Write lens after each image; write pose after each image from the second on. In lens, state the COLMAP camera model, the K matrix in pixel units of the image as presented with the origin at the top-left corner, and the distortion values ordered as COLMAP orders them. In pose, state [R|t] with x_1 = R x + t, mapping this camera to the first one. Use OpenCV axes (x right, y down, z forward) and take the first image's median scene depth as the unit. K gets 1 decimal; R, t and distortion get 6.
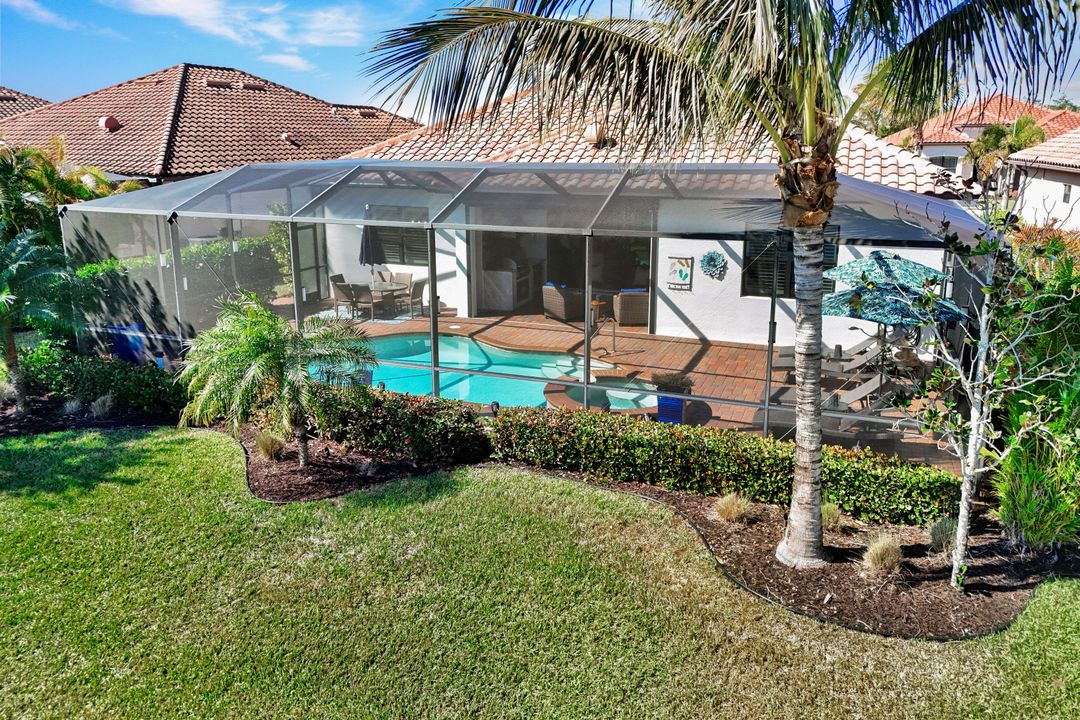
lens RADIAL K [[788.9, 0, 541.6], [0, 788.9, 308.1], [0, 0, 1]] dist [0.051203, -0.001868]
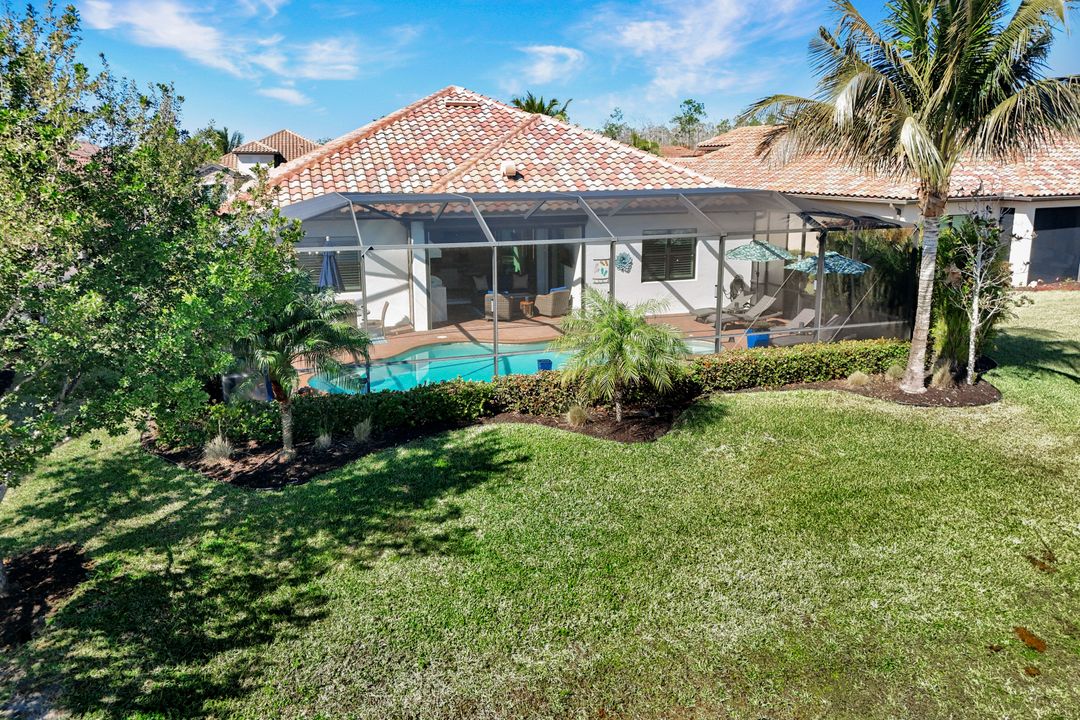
lens RADIAL K [[777.1, 0, 542.0], [0, 777.1, 339.6], [0, 0, 1]] dist [0.067927, -0.001095]
pose [[0.771188, -0.142065, 0.620553, -1.202616], [0.134519, 0.989137, 0.059274, -0.032741], [-0.622233, 0.037765, 0.781921, 0.044135]]
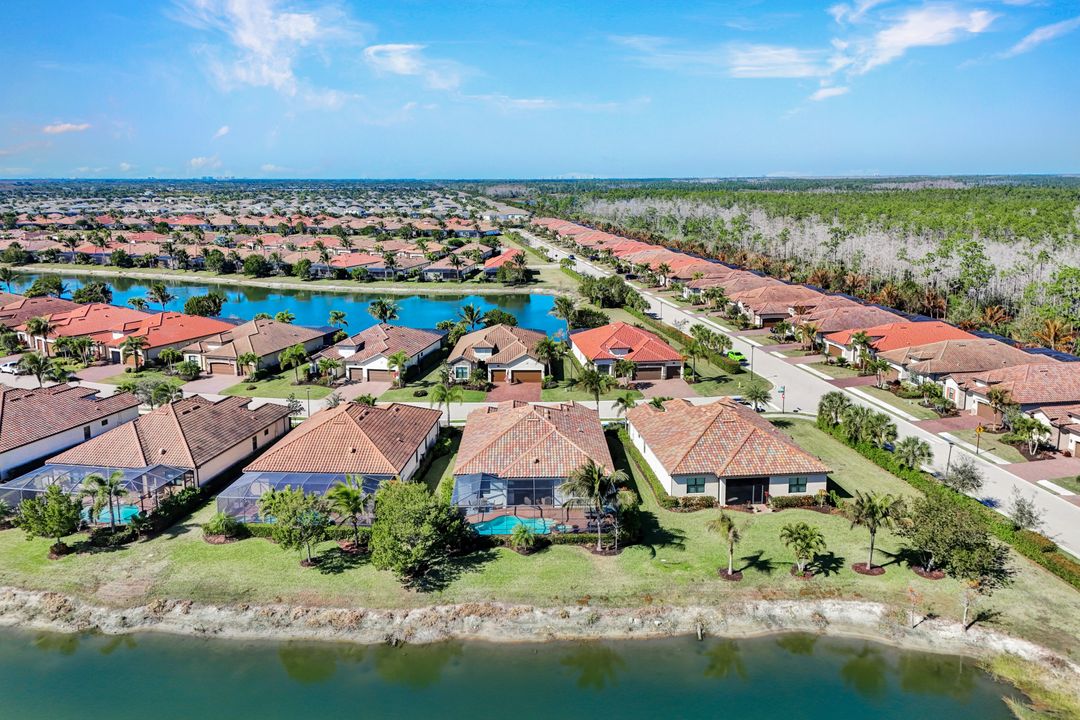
lens RADIAL K [[785.6, 0, 543.9], [0, 785.6, 321.0], [0, 0, 1]] dist [0.099318, -0.106953]
pose [[0.924103, -0.066959, 0.376231, -2.448239], [0.080261, 0.996578, -0.019774, -1.507006], [-0.373619, 0.048470, 0.926315, -5.070820]]
